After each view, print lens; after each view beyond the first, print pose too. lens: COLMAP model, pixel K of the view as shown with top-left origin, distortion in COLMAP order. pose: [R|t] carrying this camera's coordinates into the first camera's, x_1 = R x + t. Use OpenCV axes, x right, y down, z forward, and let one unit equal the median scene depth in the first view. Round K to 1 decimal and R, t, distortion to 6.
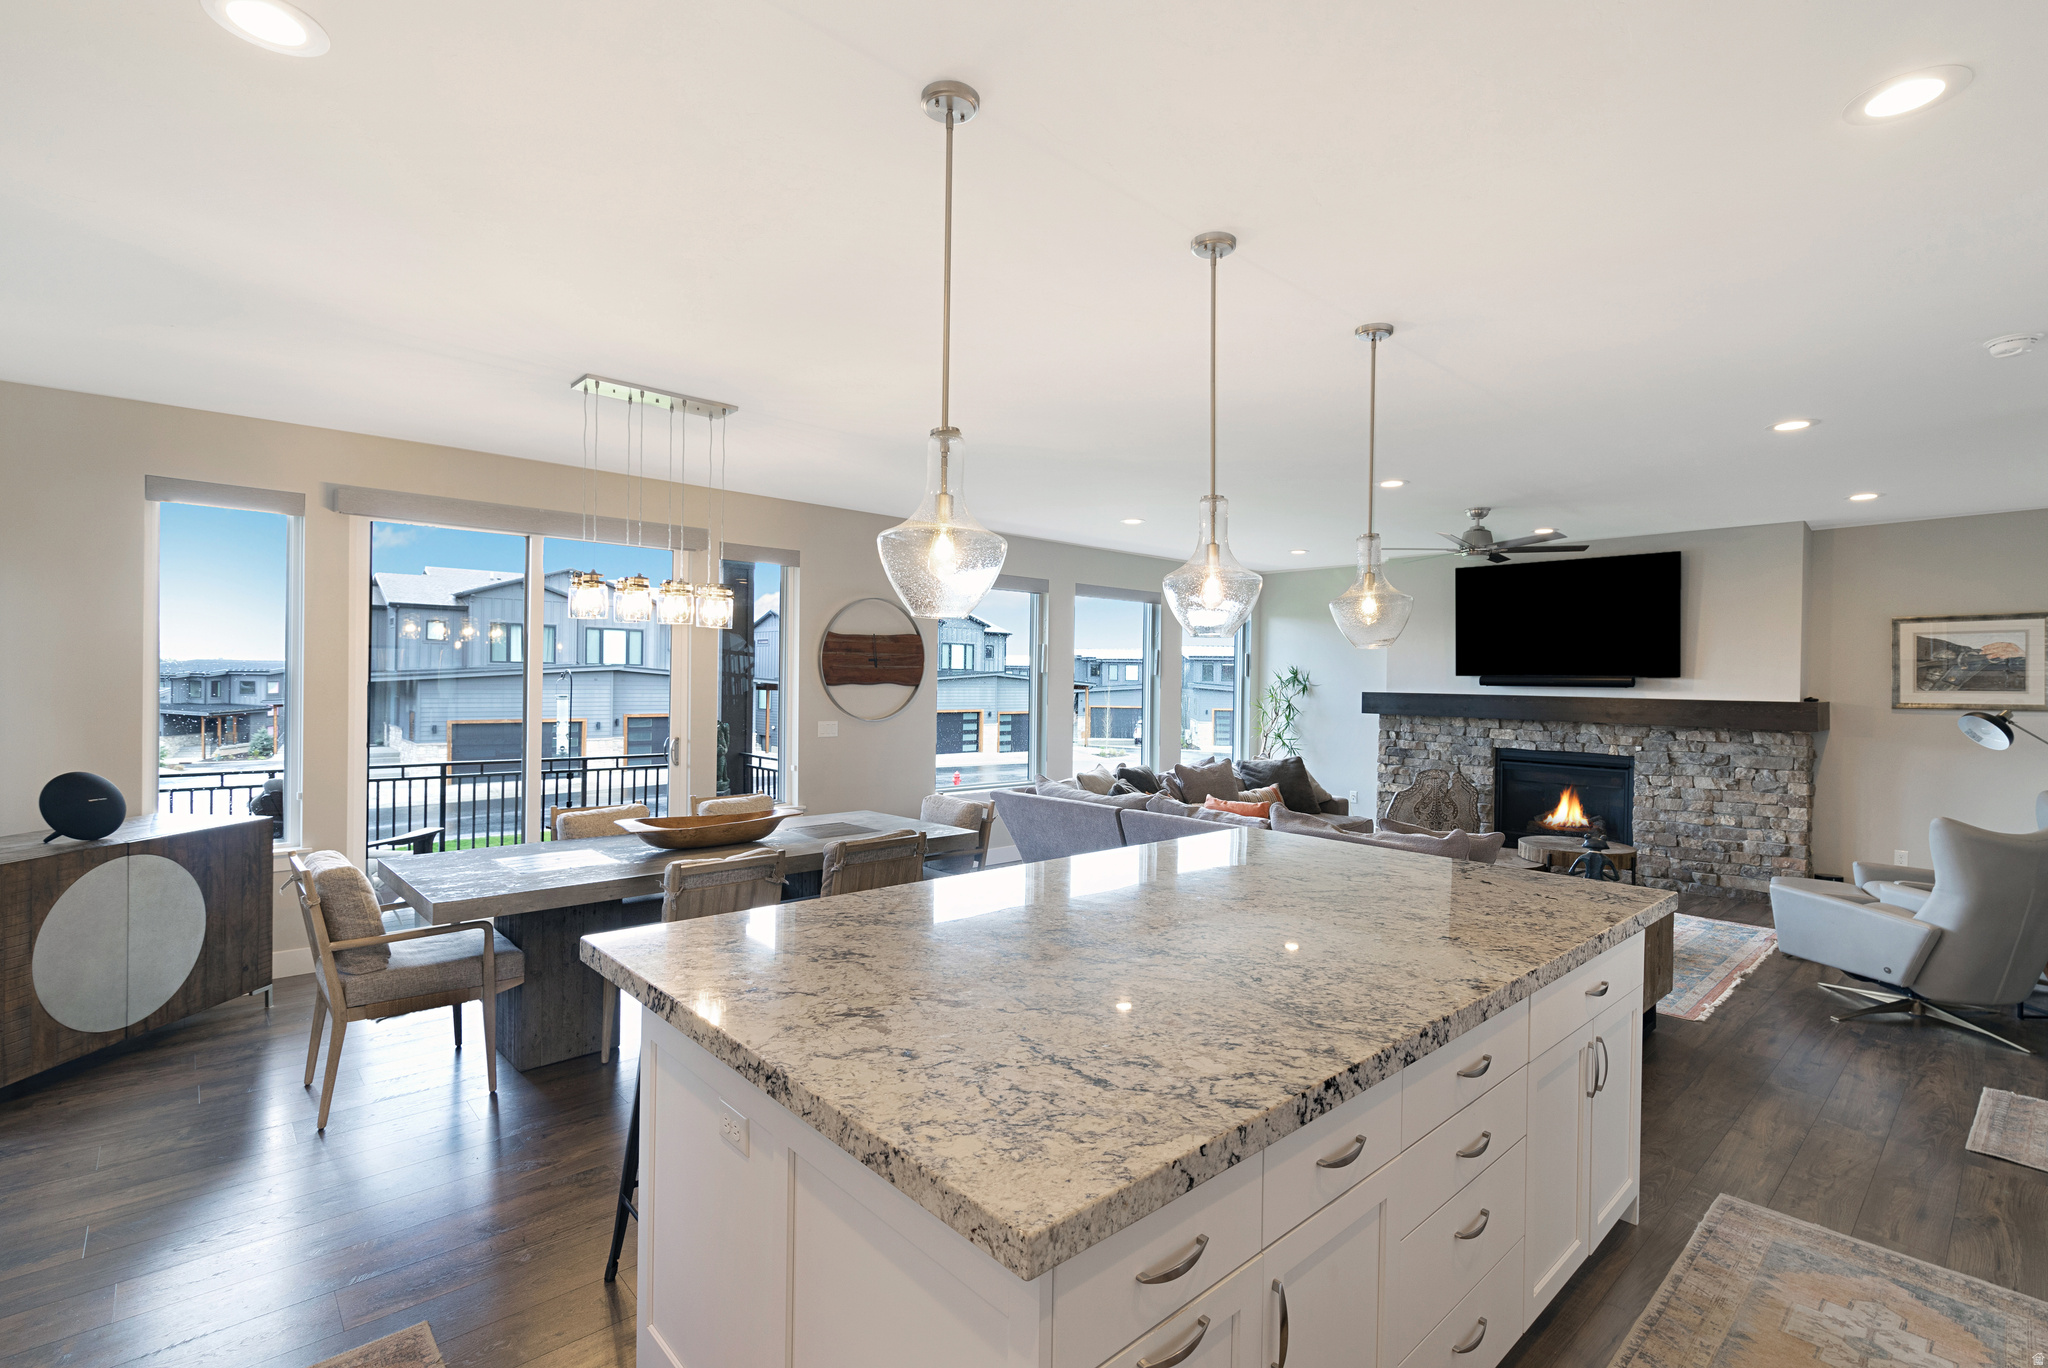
lens RADIAL K [[925.8, 0, 1028.9], [0, 925.8, 692.3], [0, 0, 1]] dist [-0.001003, -0.000522]
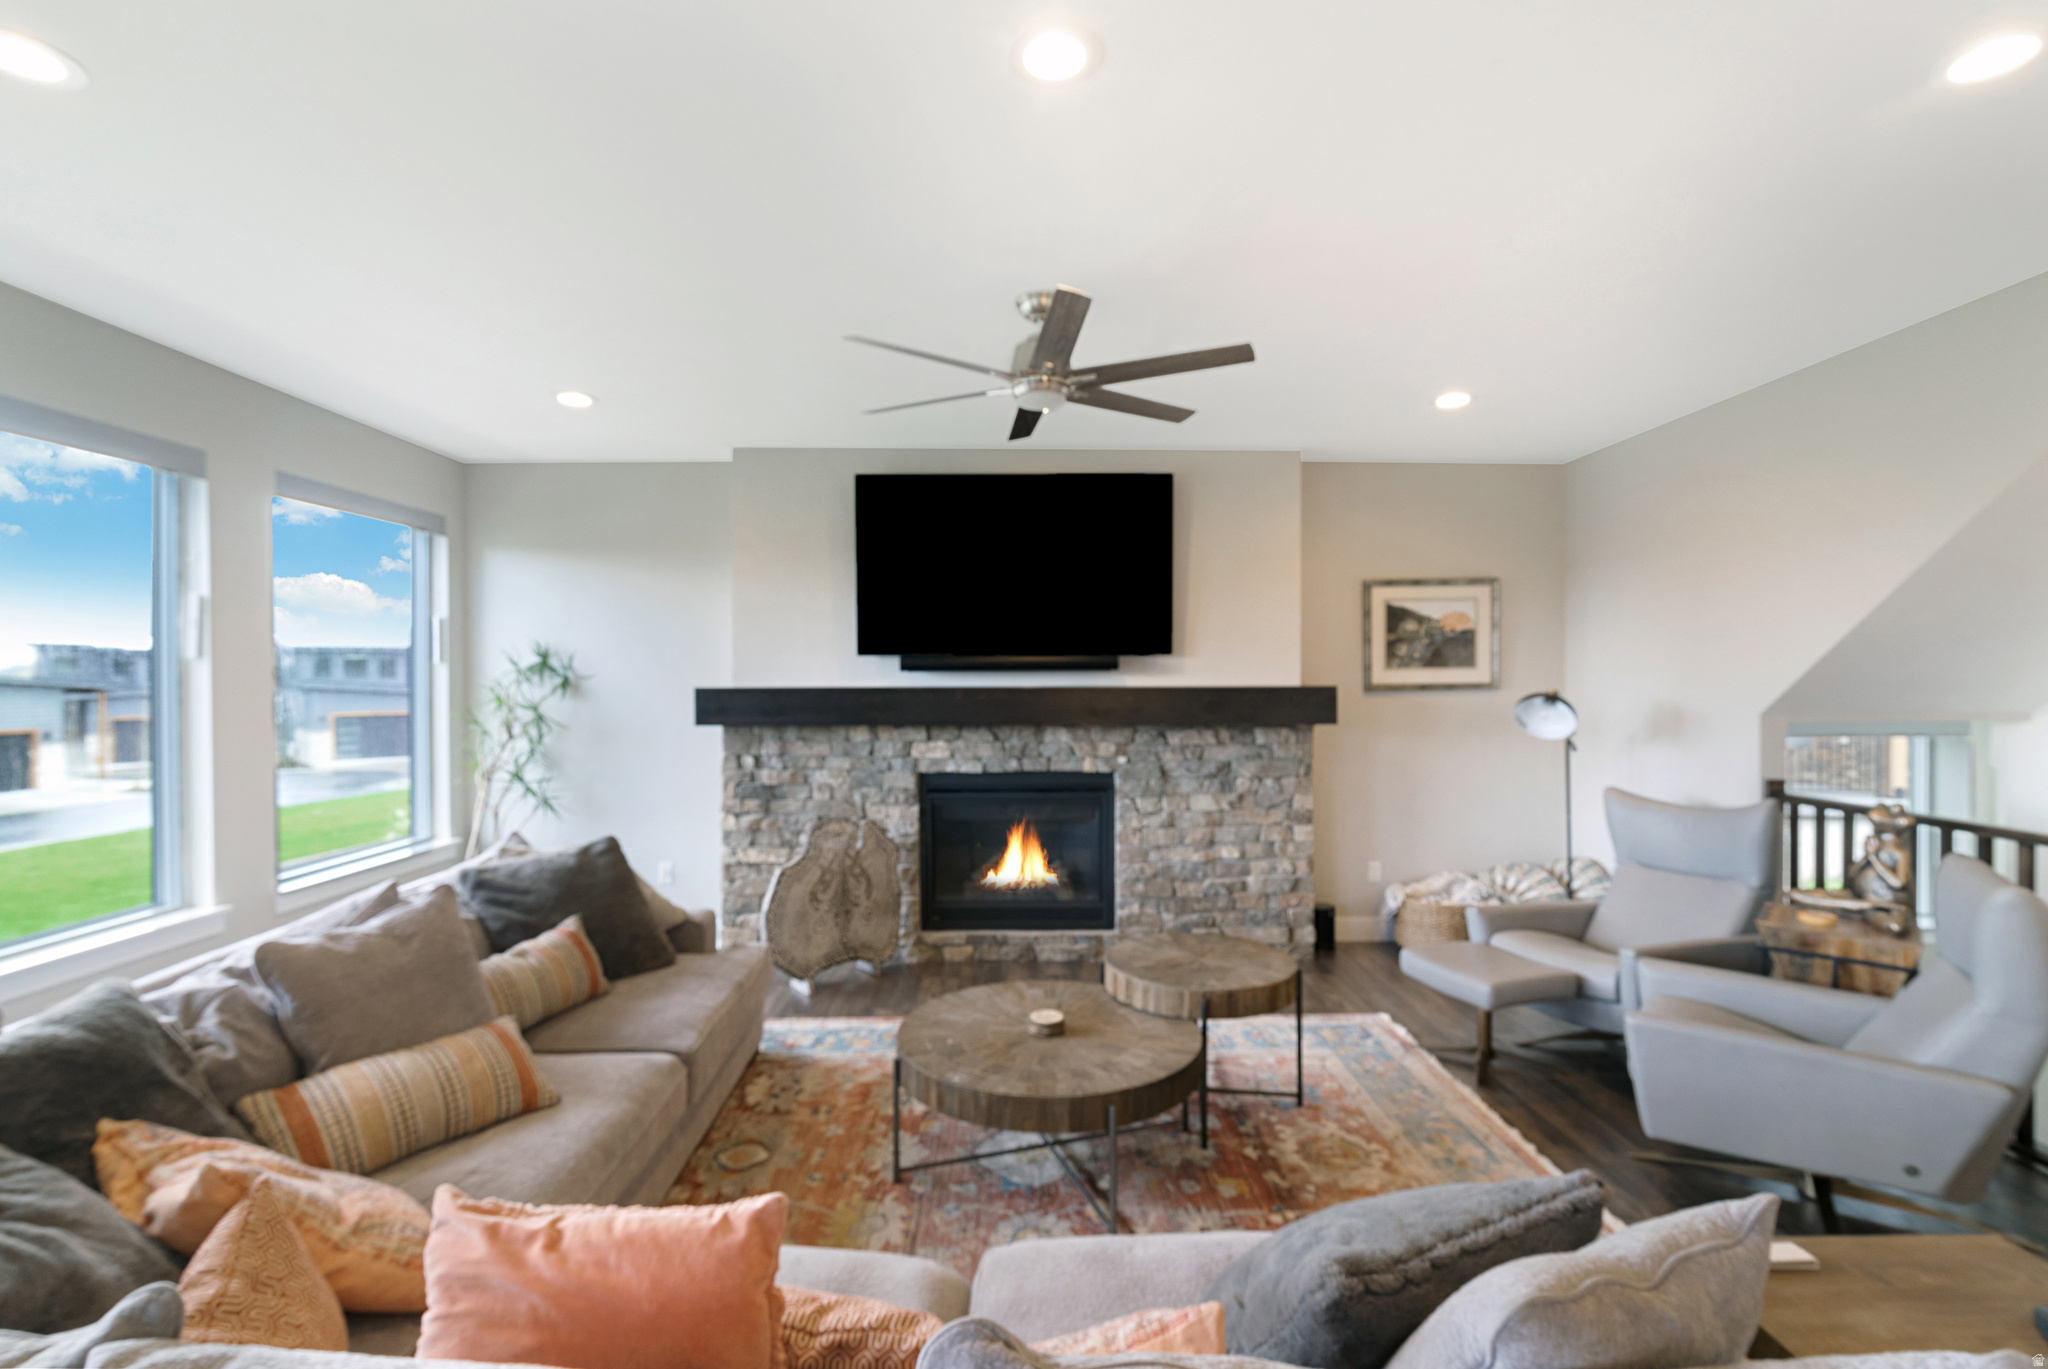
lens RADIAL K [[942.2, 0, 1024.0], [0, 942.2, 684.5], [0, 0, 1]] dist [-0.004799, 0.000124]
pose [[0.672225, -0.023501, 0.739974, 0.098217], [0.024208, 0.999659, 0.009757, -0.003327], [-0.739951, 0.011355, 0.672565, 0.584833]]
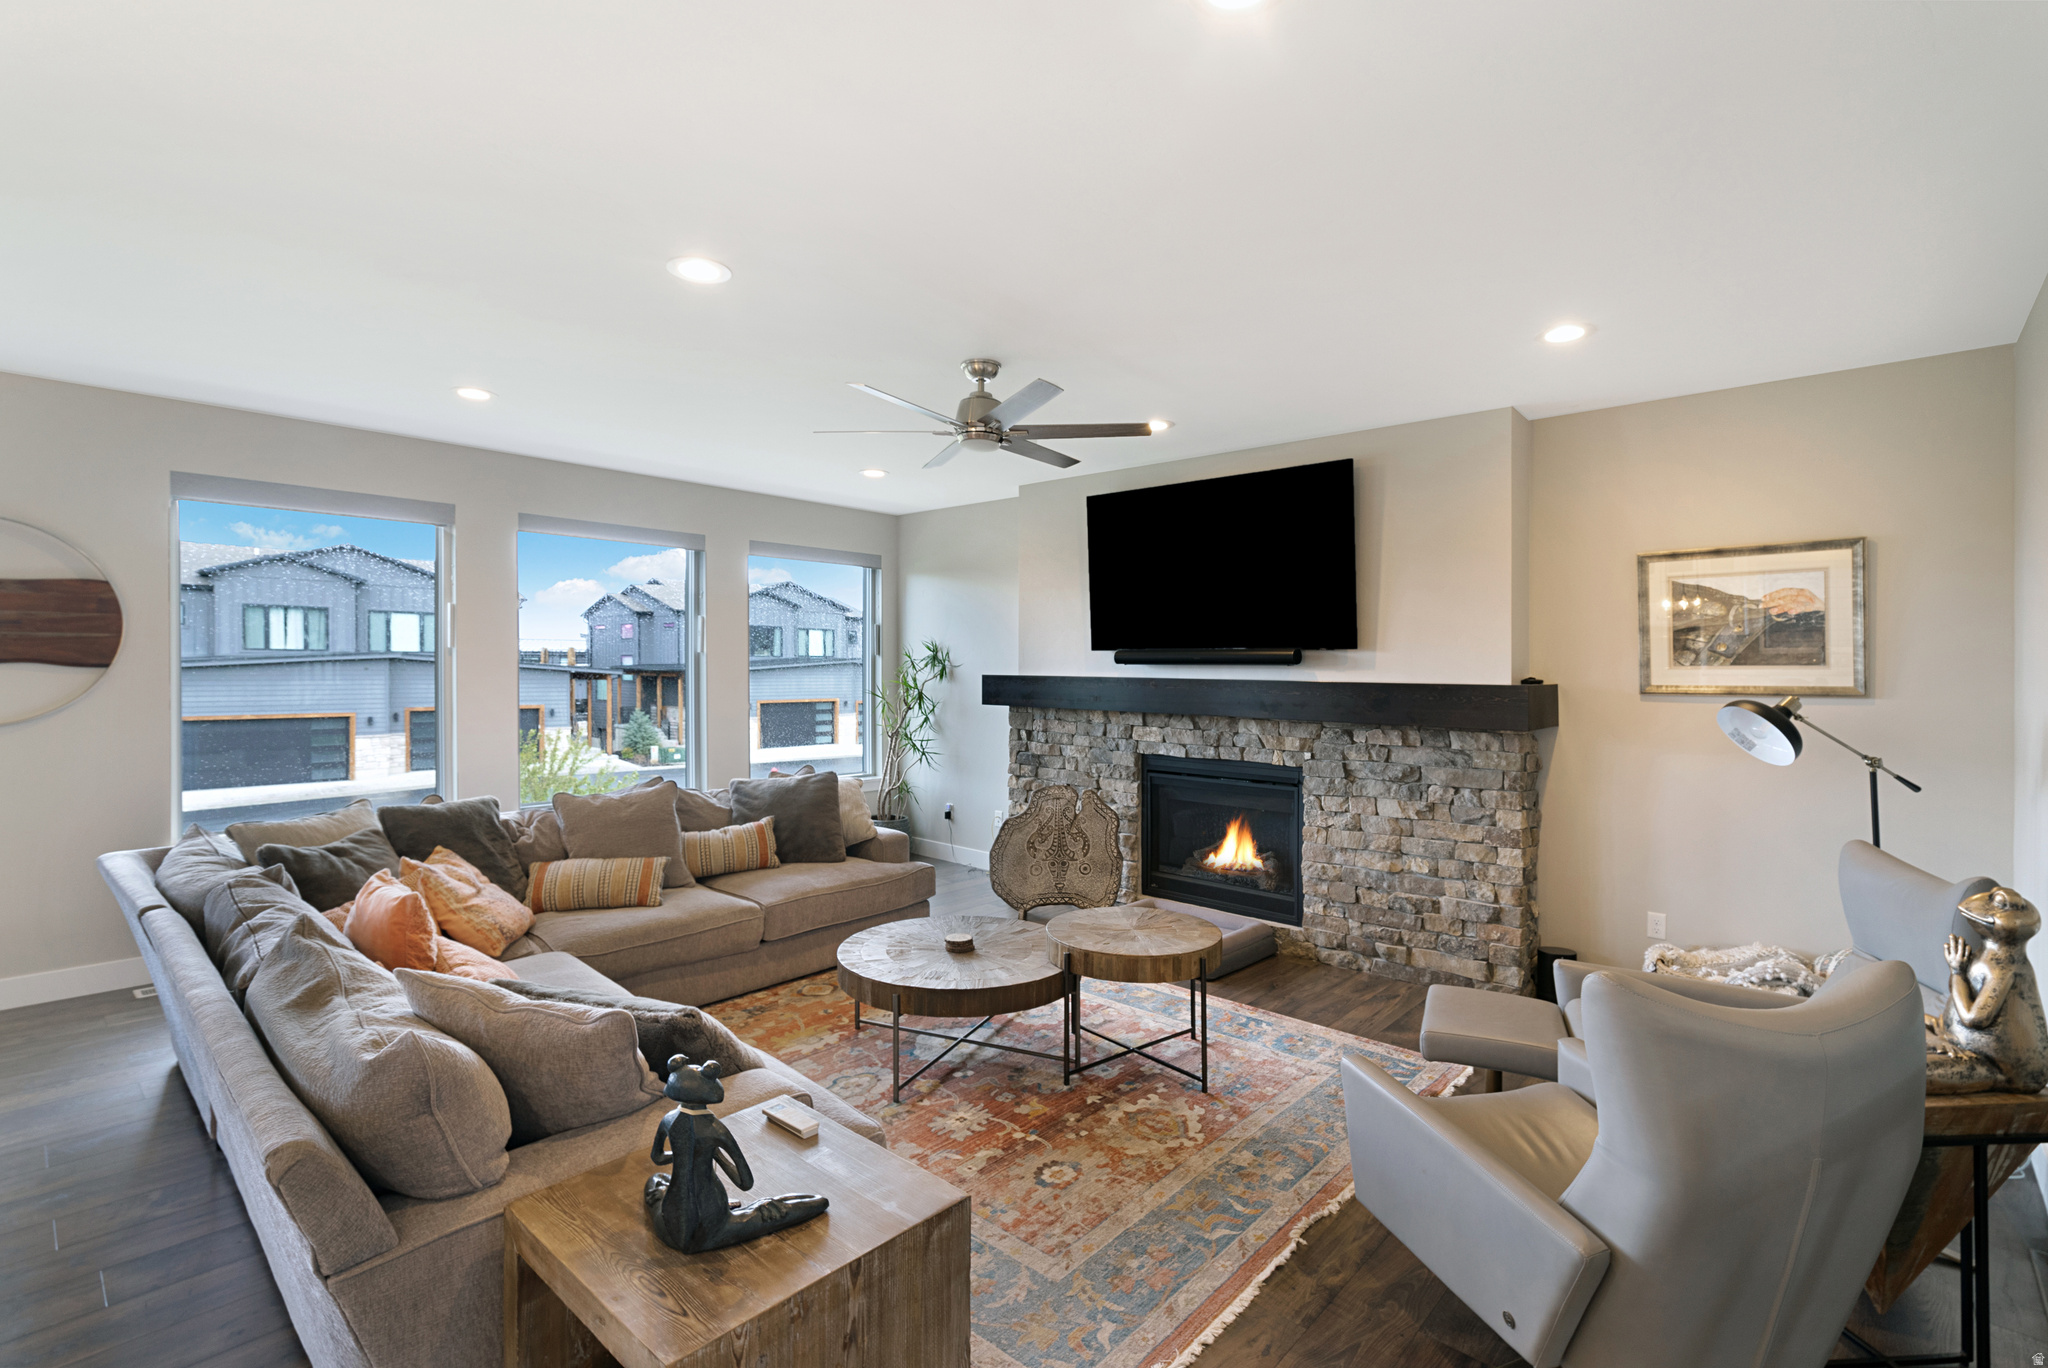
lens RADIAL K [[932.8, 0, 1021.1], [0, 932.8, 673.1], [0, 0, 1]] dist [-0.004167, -0.000036]
pose [[0.995341, -0.005557, 0.096255, 0.385964], [0.006257, 0.999956, -0.006974, 0.004265], [-0.096212, 0.007544, 0.995332, 0.344824]]
